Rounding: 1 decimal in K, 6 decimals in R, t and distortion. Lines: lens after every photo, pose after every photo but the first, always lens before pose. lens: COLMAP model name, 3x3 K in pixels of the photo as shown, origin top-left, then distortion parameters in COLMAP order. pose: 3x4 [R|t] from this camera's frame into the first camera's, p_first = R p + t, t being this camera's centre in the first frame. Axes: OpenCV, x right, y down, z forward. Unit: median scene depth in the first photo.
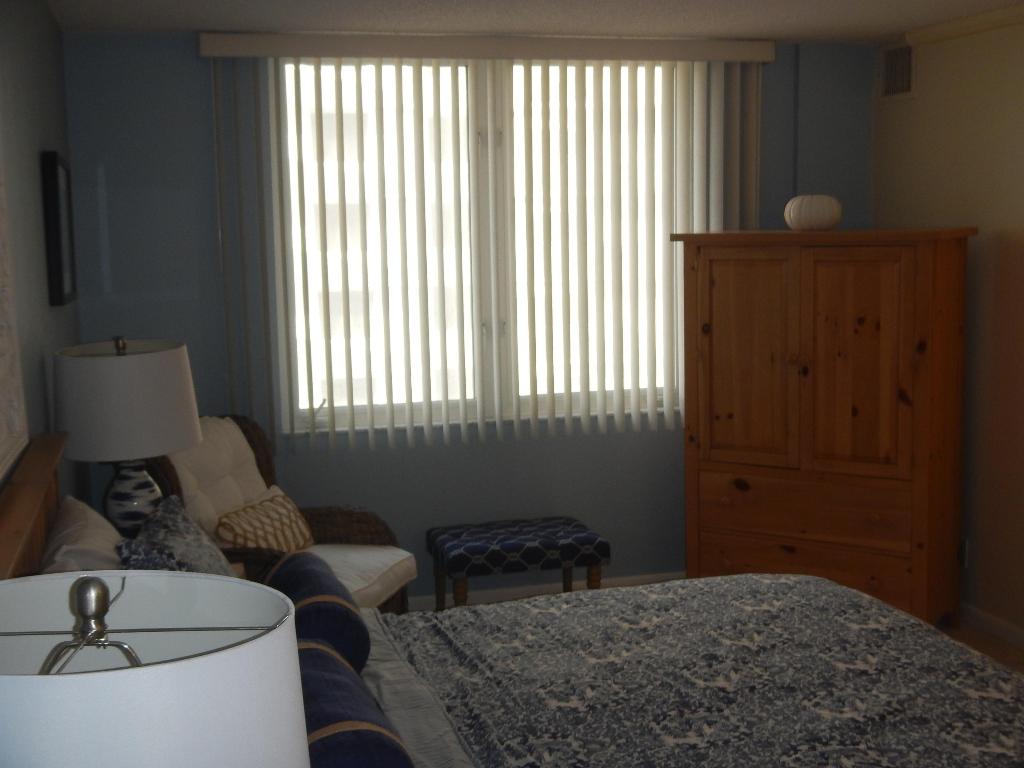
lens RADIAL K [[1279.2, 0, 512.1], [0, 1279.2, 382.1], [0, 0, 1]] dist [0.002942, 0.000000]
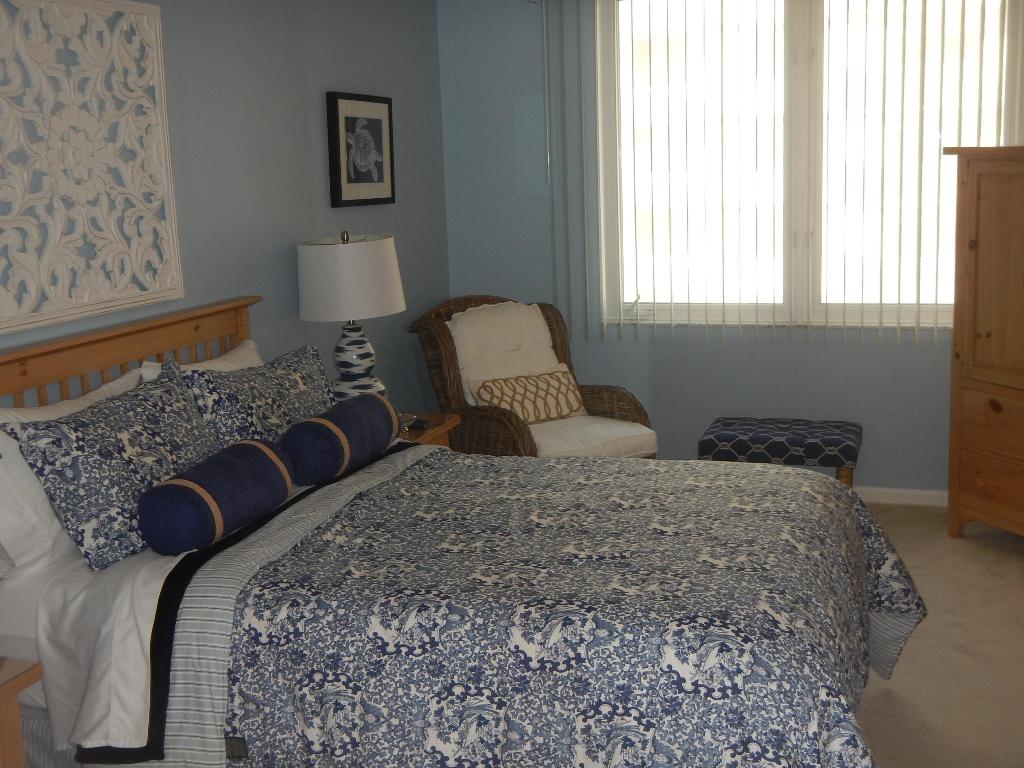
lens RADIAL K [[1279.2, 0, 511.7], [0, 1279.2, 385.3], [0, 0, 1]] dist [0.002942, 0.000000]
pose [[0.834053, 0.093969, -0.543623, 0.409408], [-0.055073, 0.994647, 0.087437, -0.000538], [0.548929, -0.042988, 0.834763, -0.021903]]
